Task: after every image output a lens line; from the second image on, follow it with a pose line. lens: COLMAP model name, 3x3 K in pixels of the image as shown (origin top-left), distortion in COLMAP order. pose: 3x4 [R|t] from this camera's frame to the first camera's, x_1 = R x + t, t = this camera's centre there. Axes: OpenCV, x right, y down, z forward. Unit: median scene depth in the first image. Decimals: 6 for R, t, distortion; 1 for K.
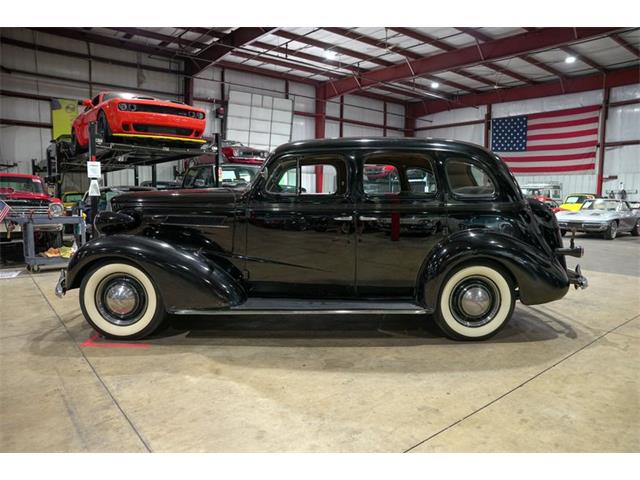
lens RADIAL K [[439.0, 0, 323.1], [0, 439.0, 239.2], [0, 0, 1]] dist [-0.133124, 0.101019]
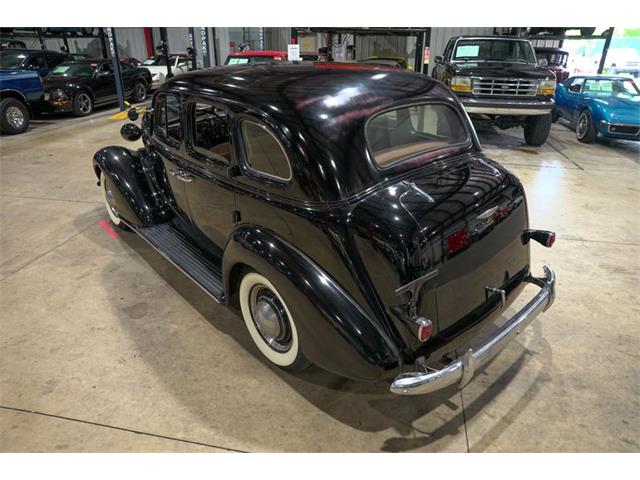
lens RADIAL K [[439.0, 0, 322.3], [0, 439.0, 240.5], [0, 0, 1]] dist [-0.133124, 0.101019]
pose [[0.643606, 0.320051, -0.695225, 0.369360], [-0.074179, 0.930176, 0.359541, -0.104816], [0.761753, -0.179832, 0.622408, 0.265875]]
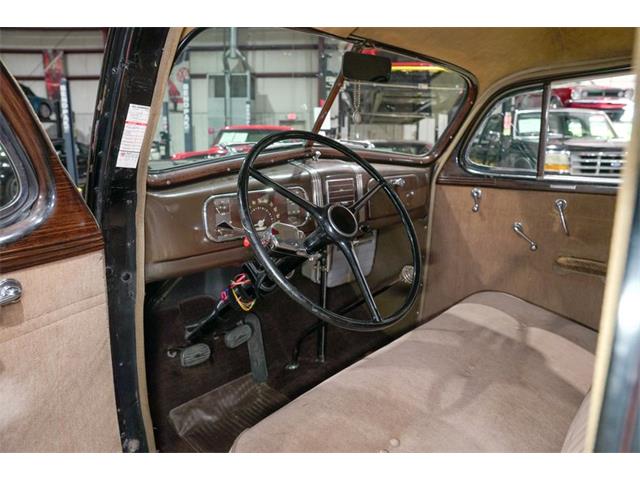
lens RADIAL K [[439.0, 0, 322.4], [0, 439.0, 238.4], [0, 0, 1]] dist [-0.133124, 0.101019]
pose [[0.710496, 0.152865, -0.686897, 0.025780], [-0.078282, 0.987231, 0.138730, -0.052612], [0.699333, -0.044795, 0.713391, 0.384493]]
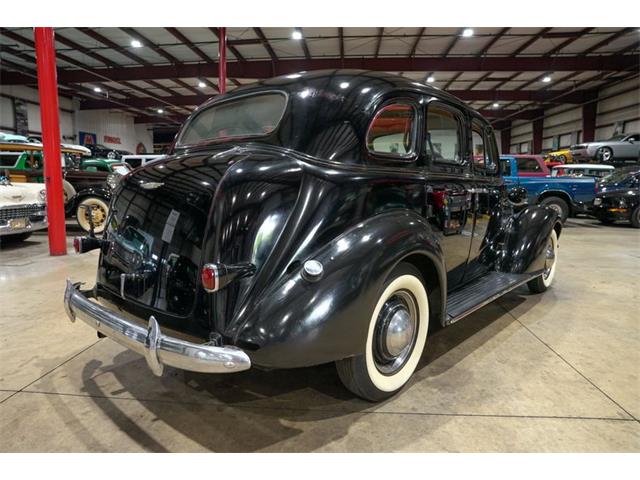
lens RADIAL K [[439.0, 0, 319.0], [0, 439.0, 239.2], [0, 0, 1]] dist [-0.133124, 0.101019]
pose [[-0.689476, 0.082618, -0.719581, 0.356187], [-0.086266, 0.977035, 0.194834, -0.058714], [0.719153, 0.196409, -0.666515, 0.736545]]
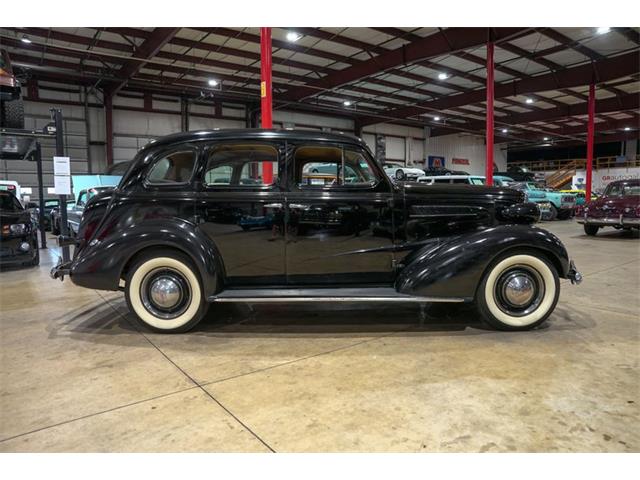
lens RADIAL K [[439.0, 0, 321.2], [0, 439.0, 241.8], [0, 0, 1]] dist [-0.133124, 0.101019]
pose [[-0.999245, -0.004774, 0.038546, -0.024666], [0.002883, 0.980562, 0.196187, -0.088214], [-0.038733, 0.196151, -0.979809, 1.001194]]
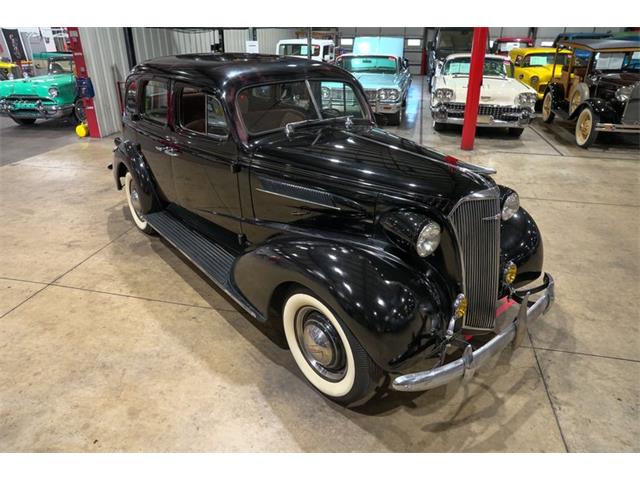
lens RADIAL K [[439.0, 0, 322.1], [0, 439.0, 239.9], [0, 0, 1]] dist [-0.133124, 0.101019]
pose [[-0.616419, -0.346819, 0.706926, -0.374845], [0.070022, 0.870076, 0.487919, -0.152642], [-0.784299, 0.350263, -0.512046, 0.714359]]
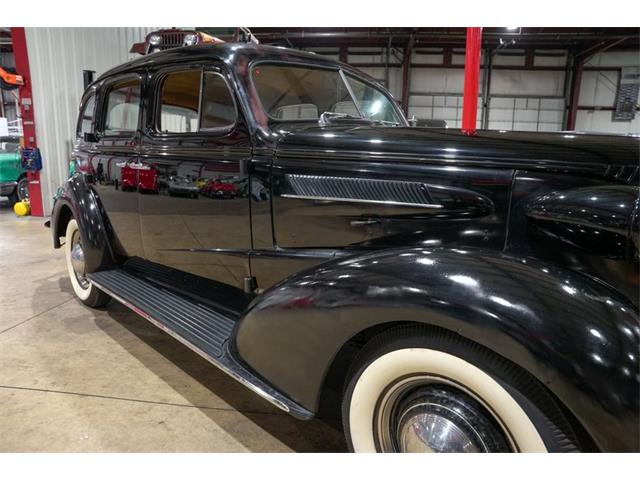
lens RADIAL K [[439.0, 0, 322.4], [0, 439.0, 238.7], [0, 0, 1]] dist [-0.133124, 0.101019]
pose [[-0.694476, -0.155965, 0.702409, -0.257777], [0.040278, 0.966267, 0.254375, -0.060133], [-0.718388, 0.204949, -0.664767, 0.698180]]
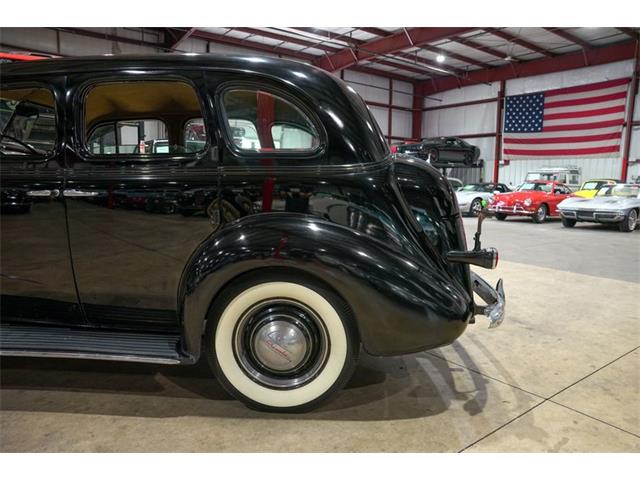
lens RADIAL K [[439.0, 0, 322.1], [0, 439.0, 240.7], [0, 0, 1]] dist [-0.133124, 0.101019]
pose [[0.998227, 0.015894, -0.057354, 0.182638], [-0.013908, 0.999295, 0.034864, -0.003566], [0.057867, -0.034005, 0.997745, 0.190372]]
